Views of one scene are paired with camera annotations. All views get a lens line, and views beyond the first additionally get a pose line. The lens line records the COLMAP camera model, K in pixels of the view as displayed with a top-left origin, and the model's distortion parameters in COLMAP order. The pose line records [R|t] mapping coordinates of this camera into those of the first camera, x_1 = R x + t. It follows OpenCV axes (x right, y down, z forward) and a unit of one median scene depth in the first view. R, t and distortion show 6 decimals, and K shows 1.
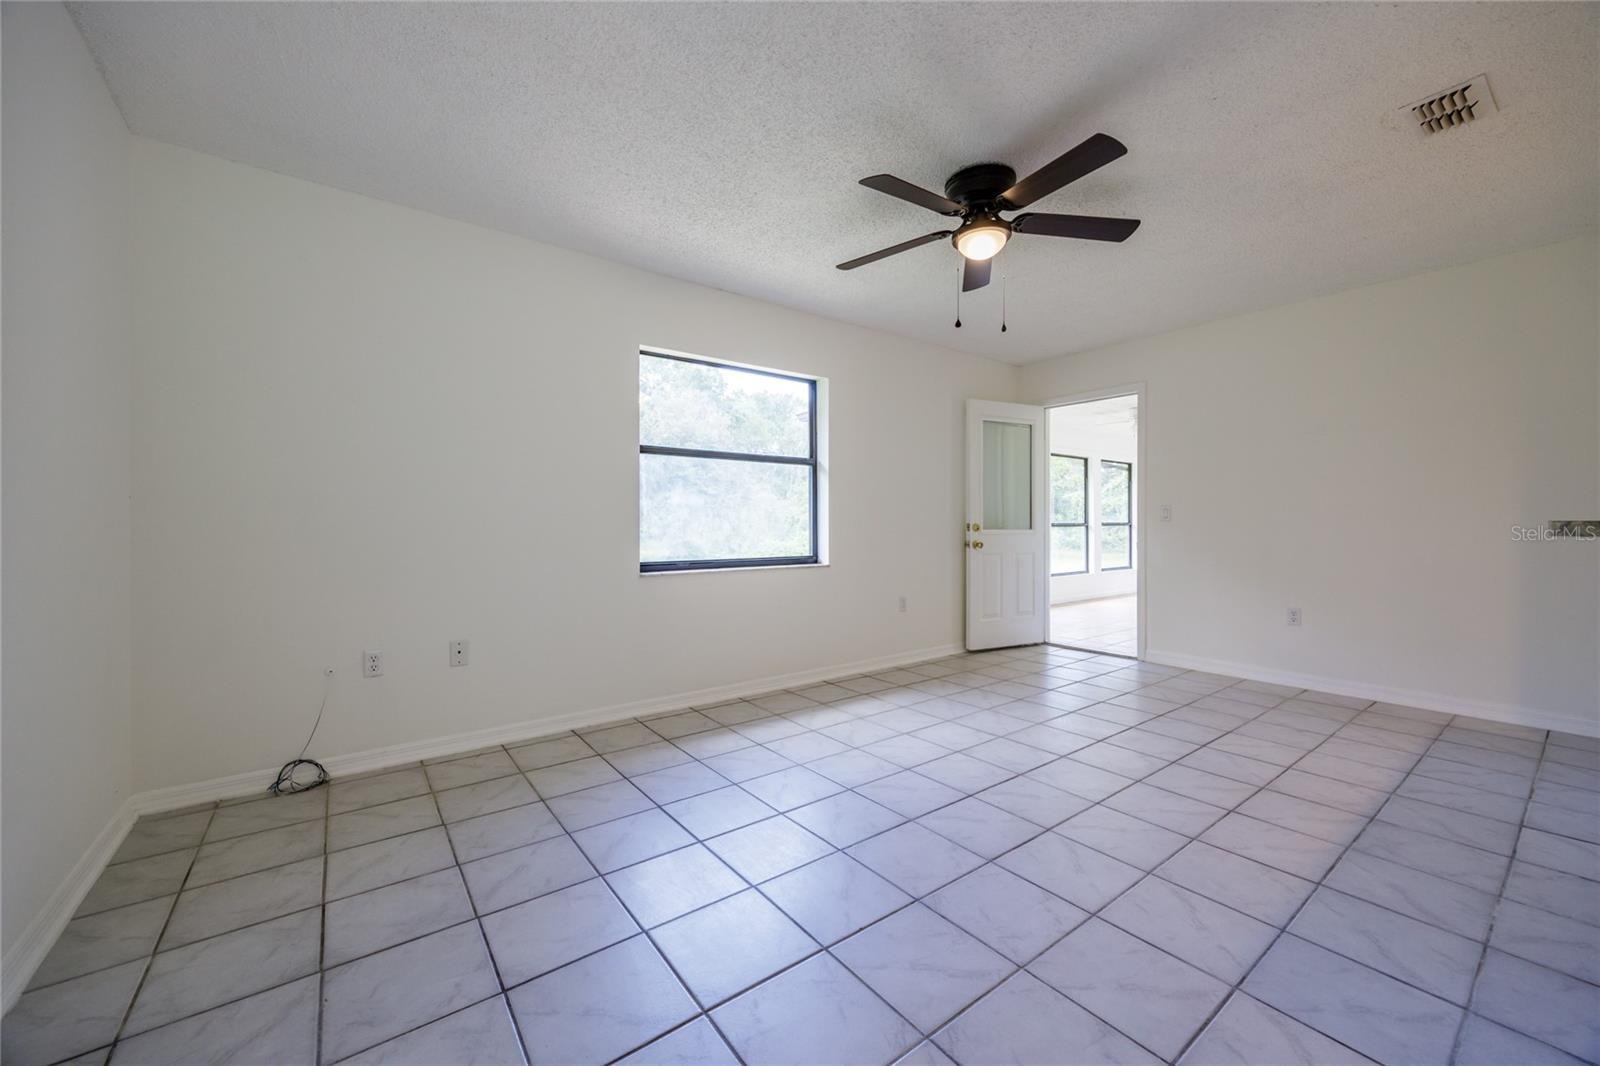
lens RADIAL K [[619.5, 0, 807.4], [0, 619.5, 519.1], [0, 0, 1]] dist [-0.003118, 0.000350]
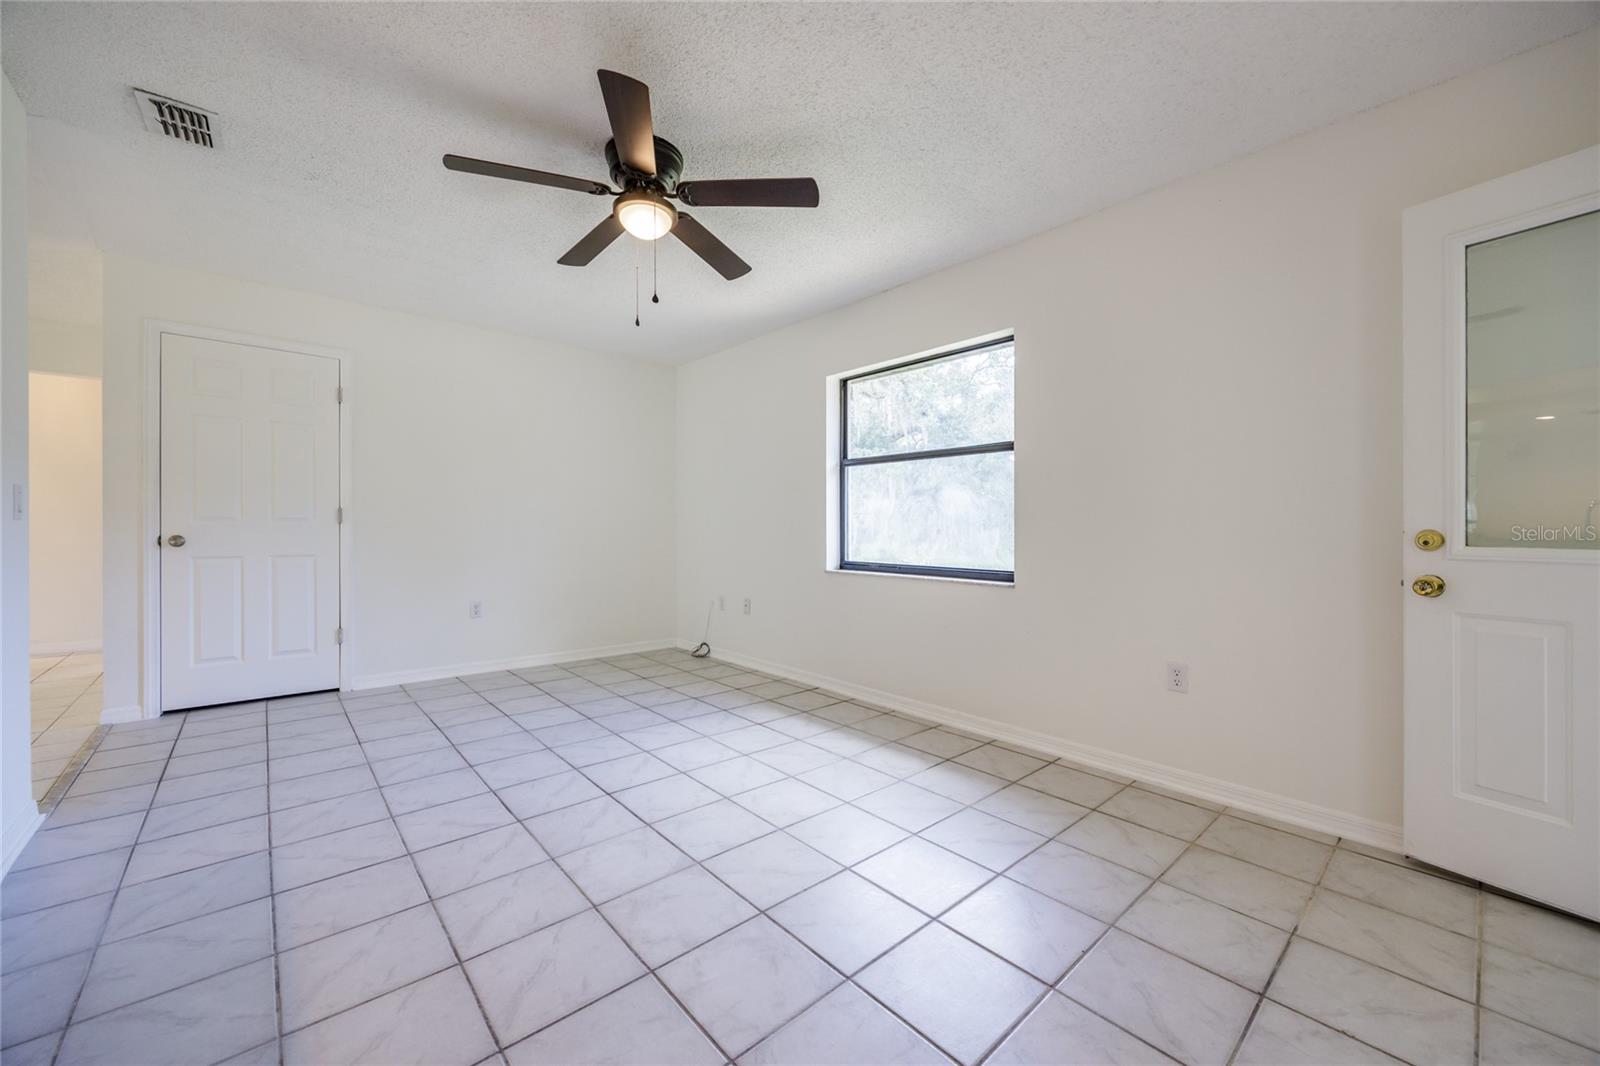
lens RADIAL K [[619.5, 0, 815.3], [0, 619.5, 529.9], [0, 0, 1]] dist [-0.003118, 0.000350]
pose [[0.080748, 0.003951, -0.996727, 0.986857], [0.003167, 0.999986, 0.004221, 0.007482], [0.996730, -0.003498, 0.080734, 0.954635]]
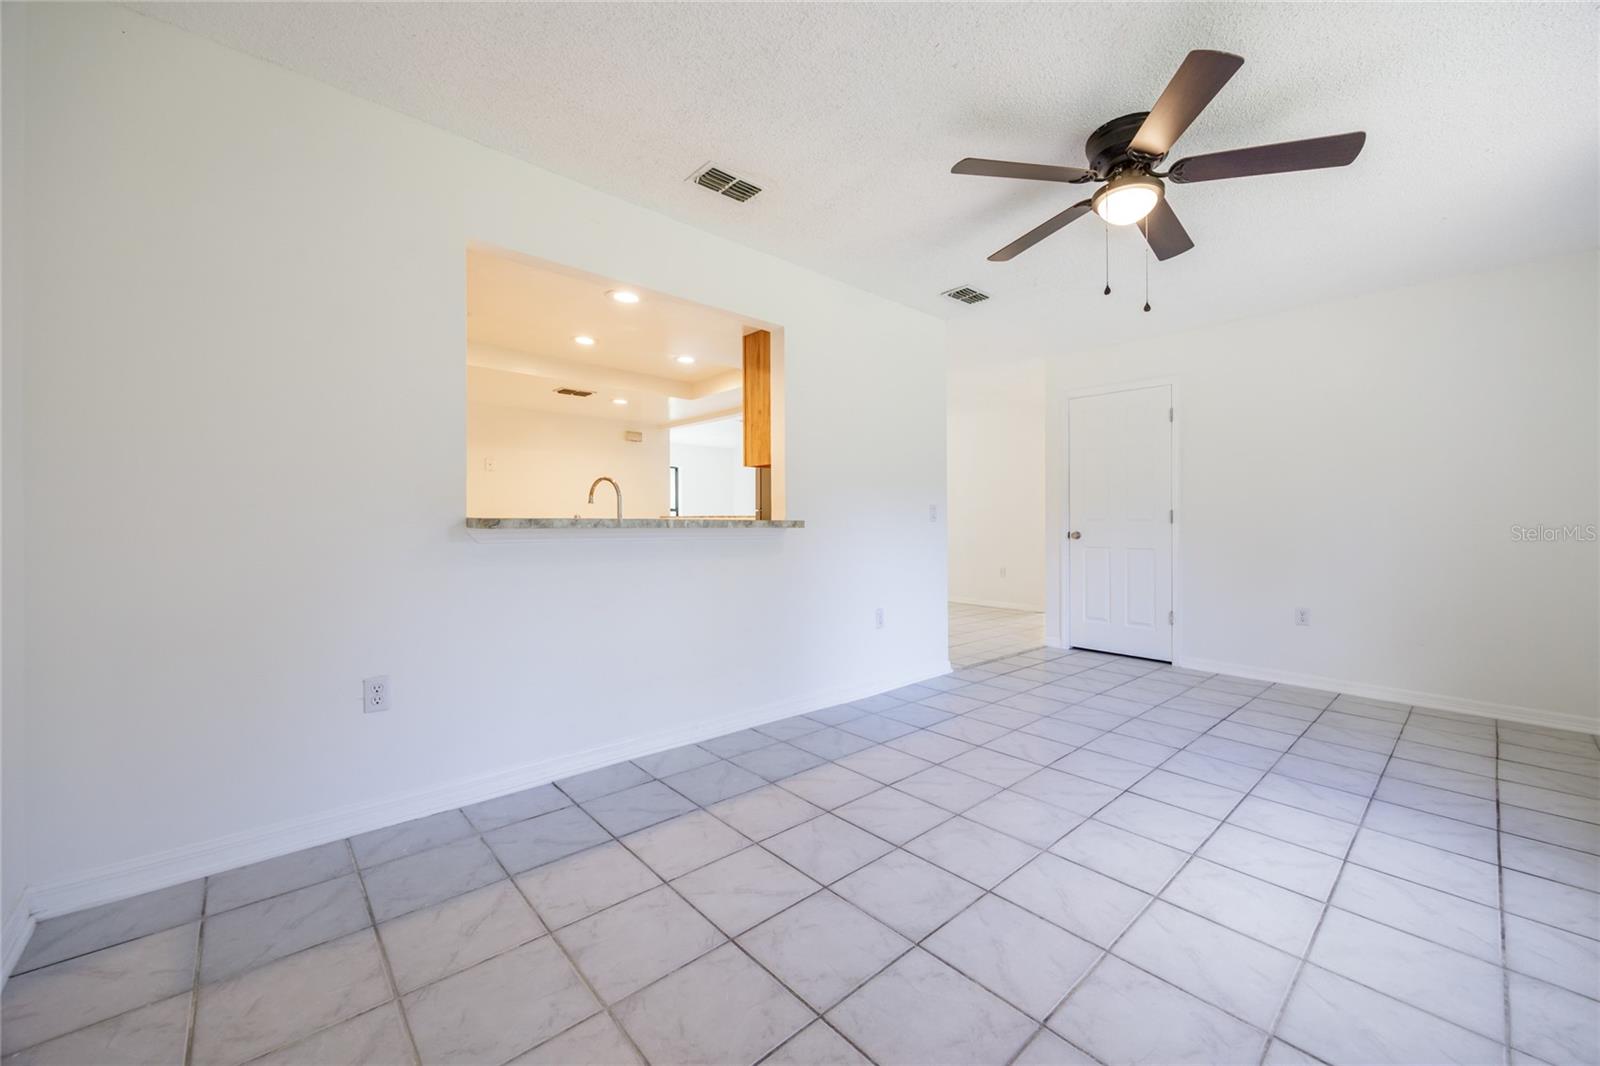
lens RADIAL K [[619.5, 0, 801.7], [0, 619.5, 529.2], [0, 0, 1]] dist [-0.003118, 0.000350]
pose [[-0.997270, -0.004568, -0.073702, 0.663260], [-0.004846, 0.999982, 0.003597, 0.010707], [0.073684, 0.003944, -0.997274, 1.498657]]
